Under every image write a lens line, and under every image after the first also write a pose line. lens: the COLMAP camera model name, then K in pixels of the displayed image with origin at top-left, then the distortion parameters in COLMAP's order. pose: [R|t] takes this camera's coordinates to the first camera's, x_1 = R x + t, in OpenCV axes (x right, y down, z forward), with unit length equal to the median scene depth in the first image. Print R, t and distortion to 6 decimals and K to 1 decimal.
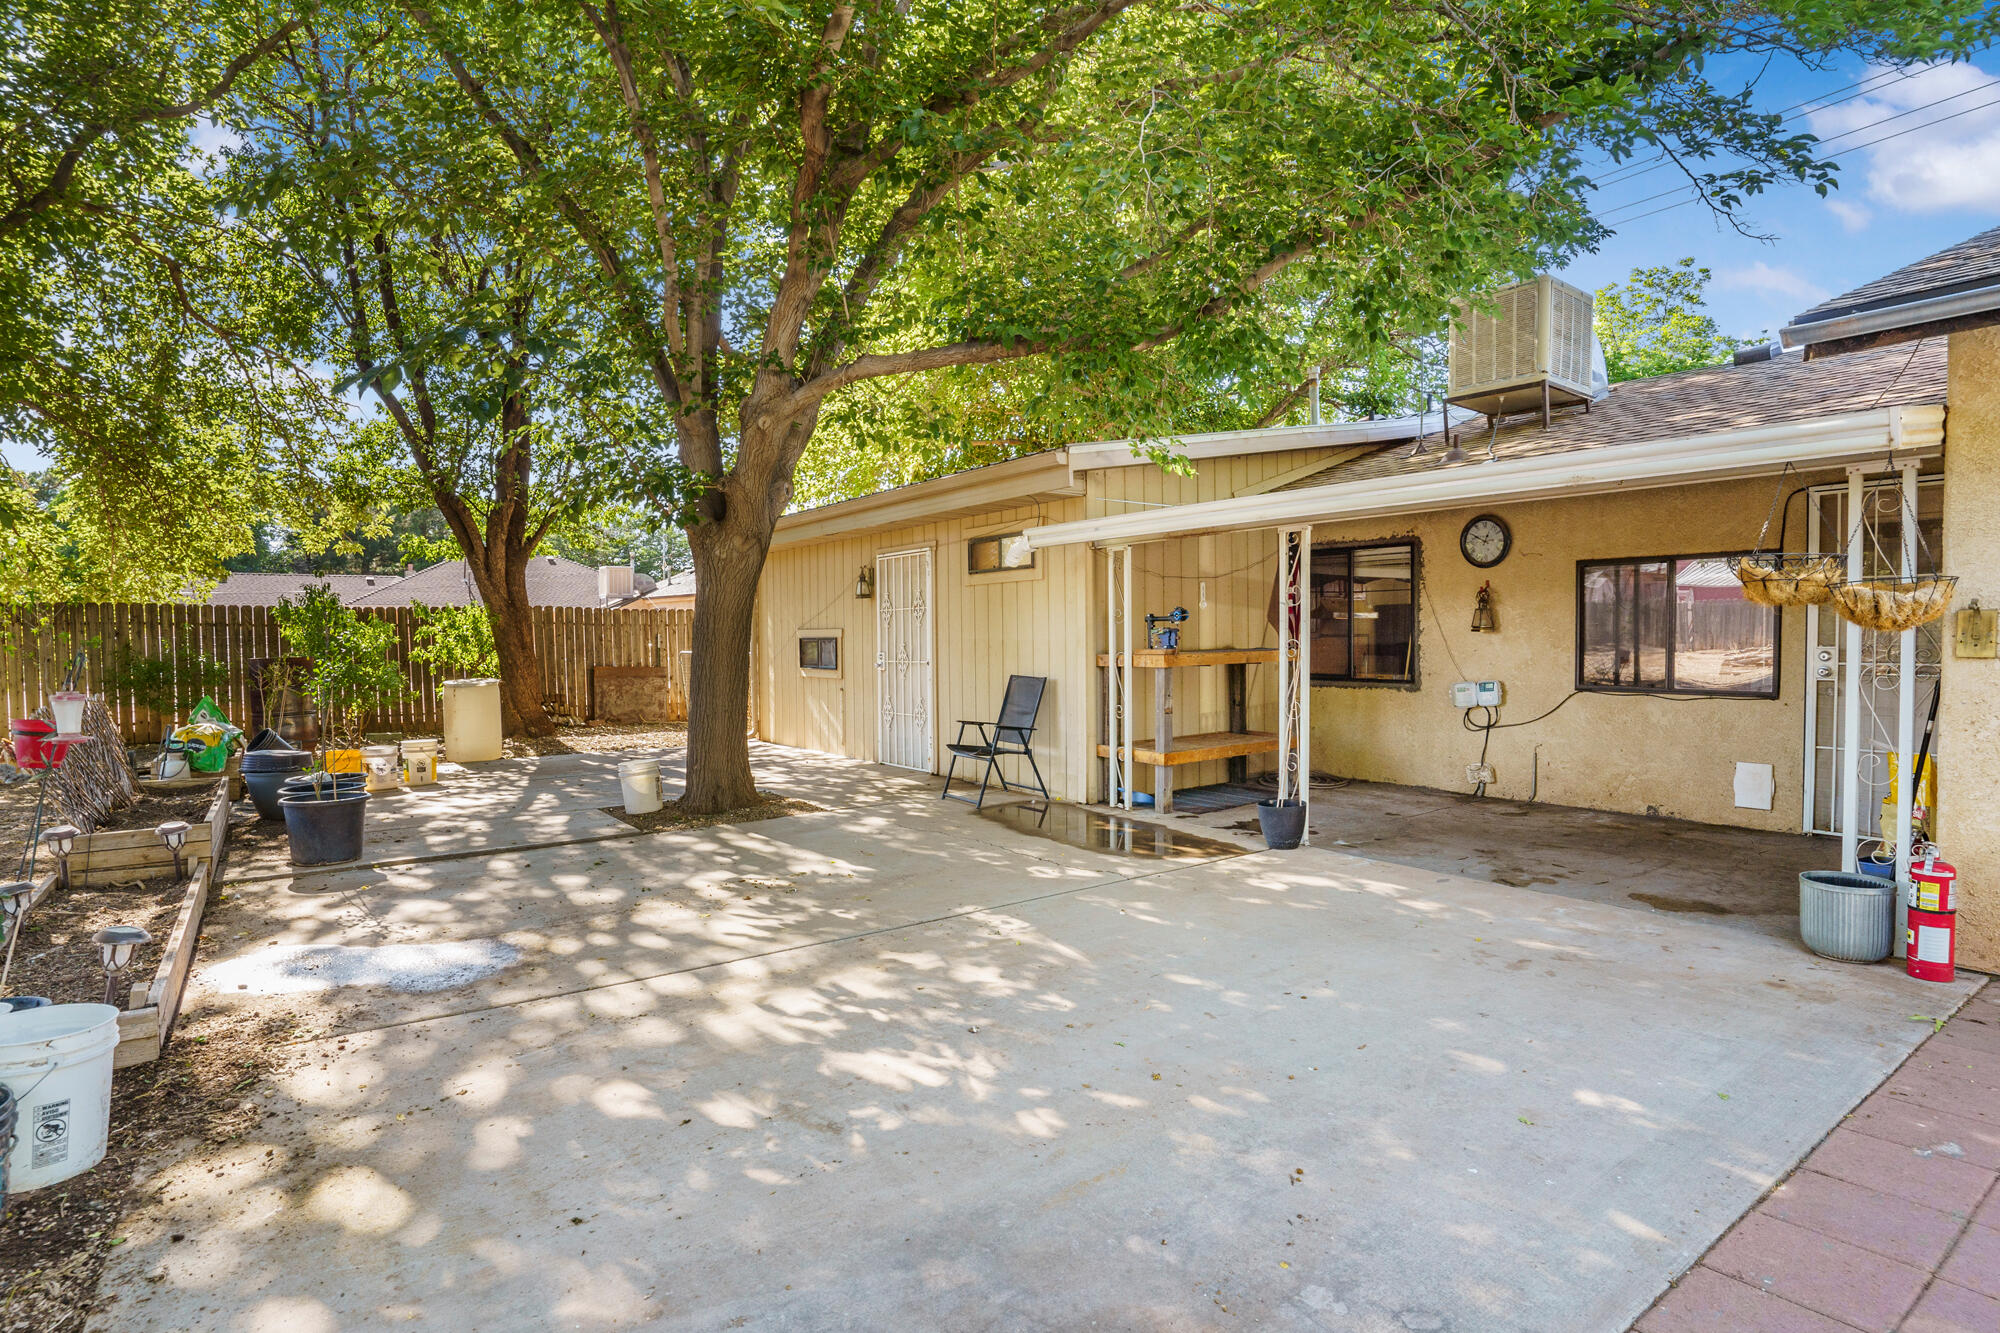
lens RADIAL K [[1046.1, 0, 1004.1], [0, 1046.1, 662.2], [0, 0, 1]] dist [-0.058870, 0.021026]
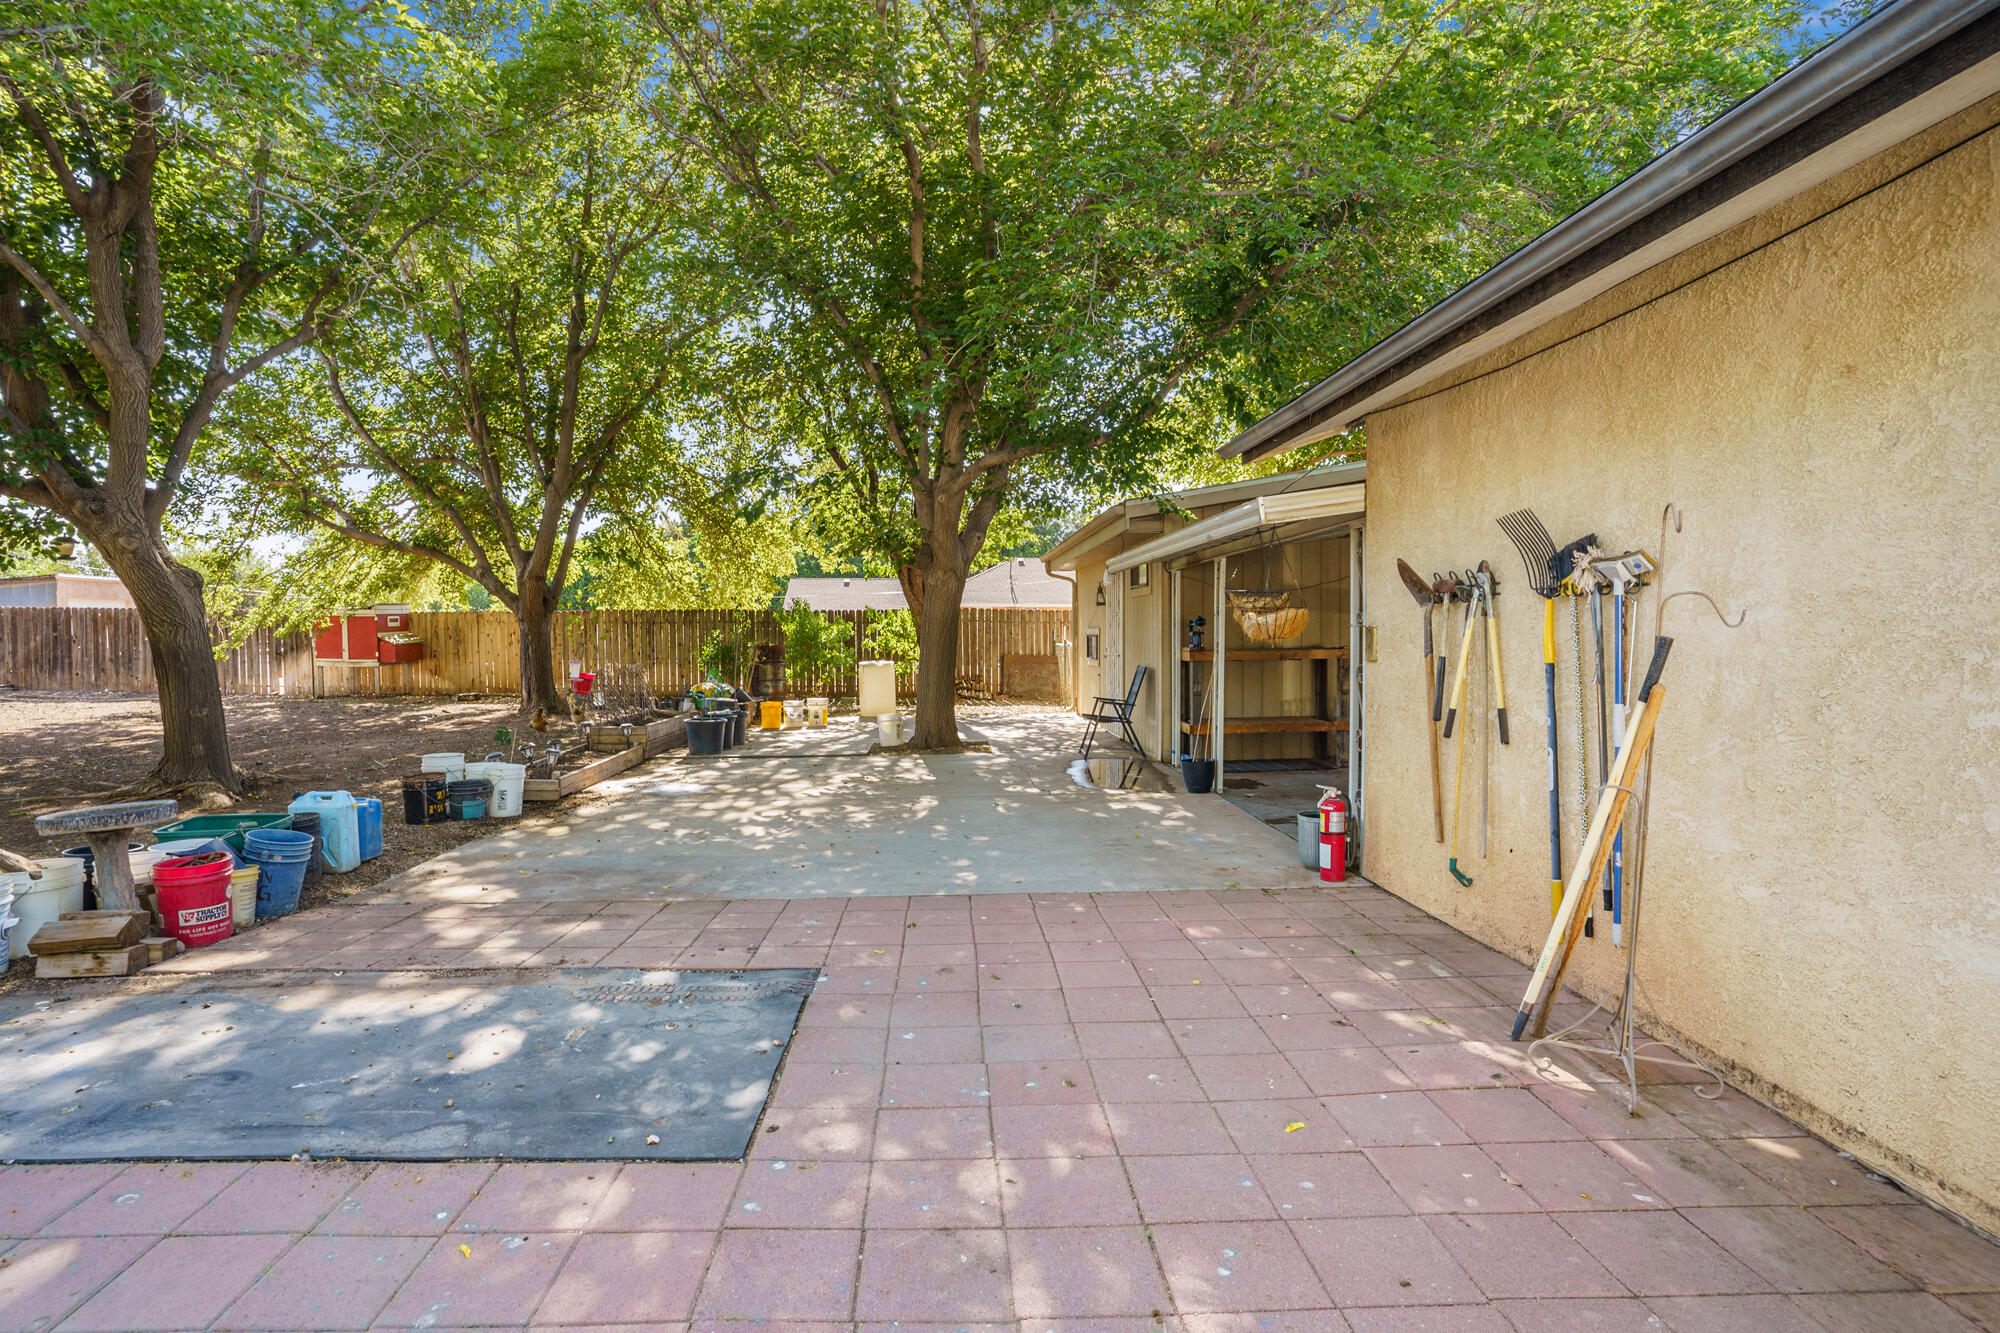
lens RADIAL K [[1046.1, 0, 980.0], [0, 1046.1, 615.1], [0, 0, 1]] dist [-0.058870, 0.021026]
pose [[0.843375, -0.001821, -0.537323, 0.352150], [-0.017576, 0.999366, -0.030974, -0.004658], [0.537039, 0.035567, 0.842808, -0.152947]]
